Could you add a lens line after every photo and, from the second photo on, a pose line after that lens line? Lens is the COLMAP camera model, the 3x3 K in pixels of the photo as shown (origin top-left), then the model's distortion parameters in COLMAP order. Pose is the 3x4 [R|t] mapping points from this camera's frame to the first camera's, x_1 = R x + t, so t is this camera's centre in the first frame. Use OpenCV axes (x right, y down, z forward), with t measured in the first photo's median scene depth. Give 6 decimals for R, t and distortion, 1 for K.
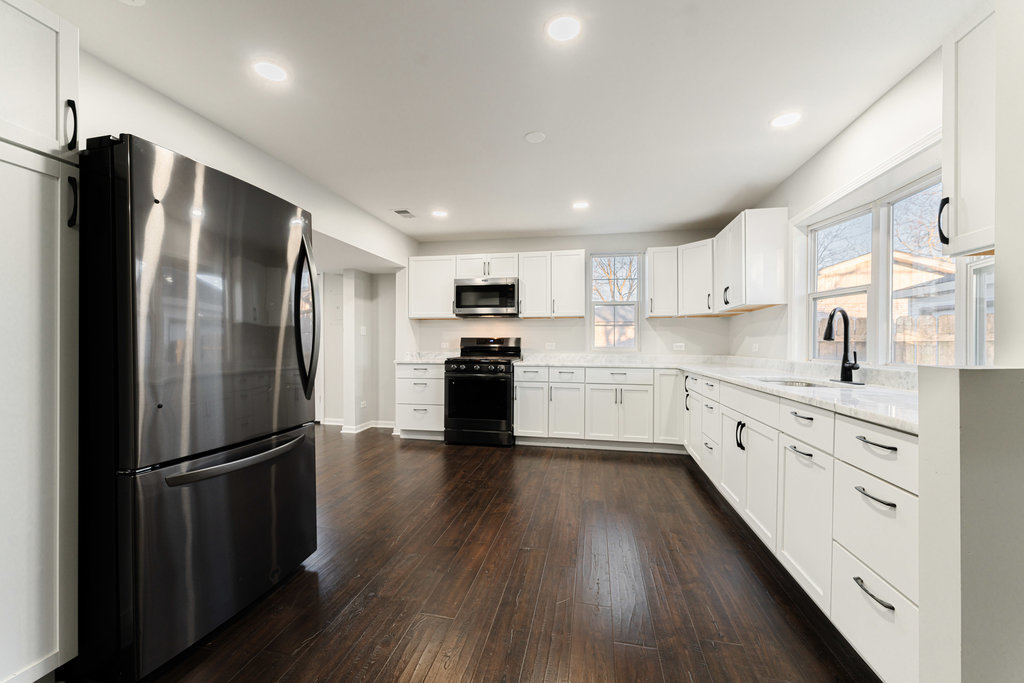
lens RADIAL K [[410.1, 0, 510.2], [0, 410.1, 346.5], [0, 0, 1]] dist [-0.001814, 0.000083]
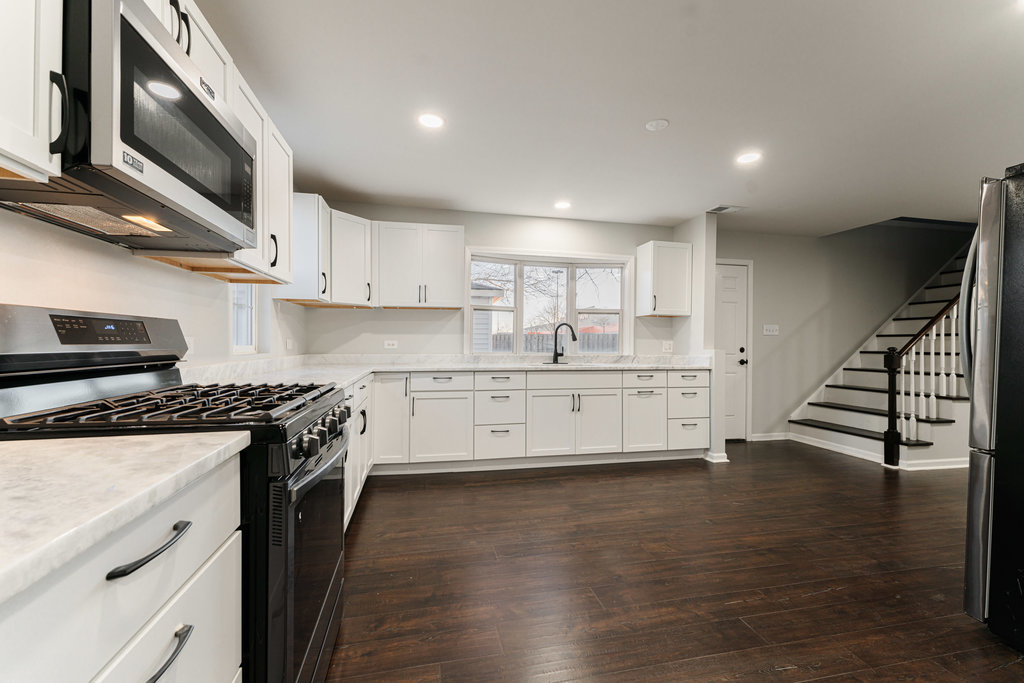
lens RADIAL K [[410.1, 0, 504.6], [0, 410.1, 343.5], [0, 0, 1]] dist [-0.001814, 0.000083]
pose [[-0.400913, -0.009399, 0.916068, -0.521760], [-0.004137, 0.999956, 0.008449, -0.011483], [-0.916107, -0.000402, -0.400934, 1.326467]]
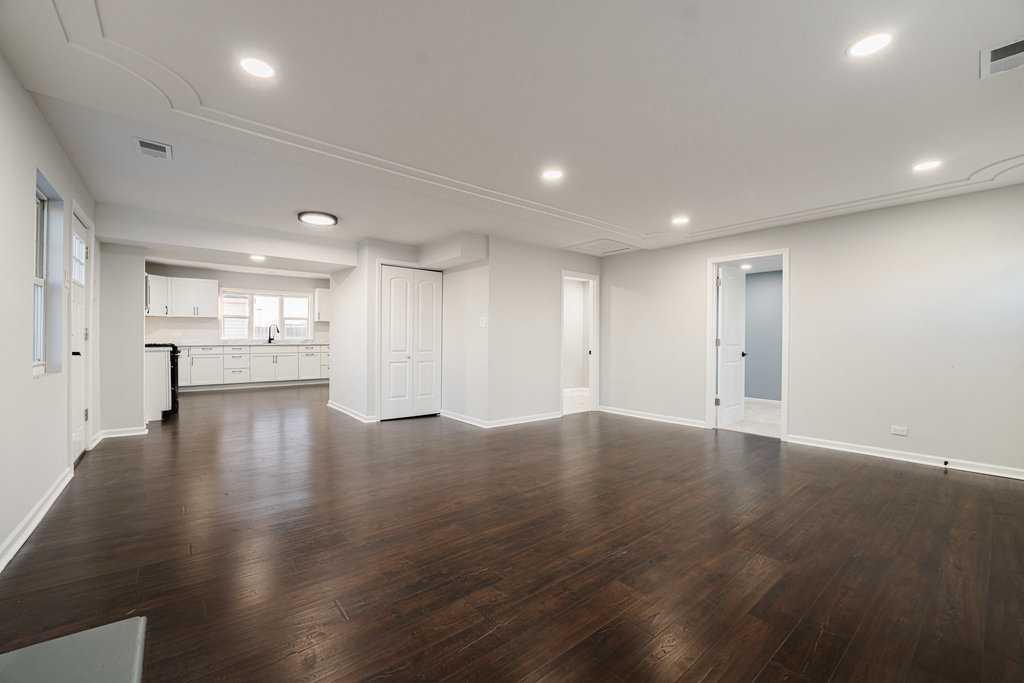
lens RADIAL K [[410.1, 0, 501.3], [0, 410.1, 336.4], [0, 0, 1]] dist [-0.001814, 0.000083]
pose [[-0.774786, -0.014772, 0.632051, -2.350861], [-0.009424, 0.999886, 0.011816, -0.032036], [-0.632153, 0.003198, -0.774837, 1.821194]]
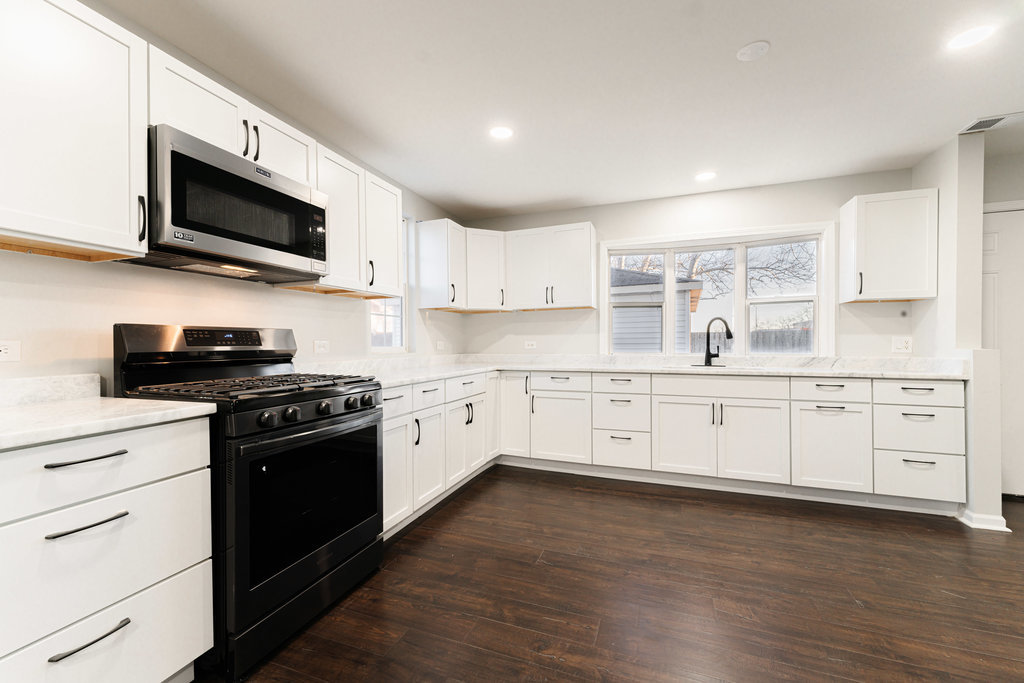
lens RADIAL K [[410.1, 0, 504.2], [0, 410.1, 344.5], [0, 0, 1]] dist [-0.001814, 0.000083]
pose [[0.165681, -0.009276, 0.986136, -0.558457], [0.010735, 0.999913, 0.007602, -0.009016], [-0.986121, 0.009326, 0.165766, 1.023811]]
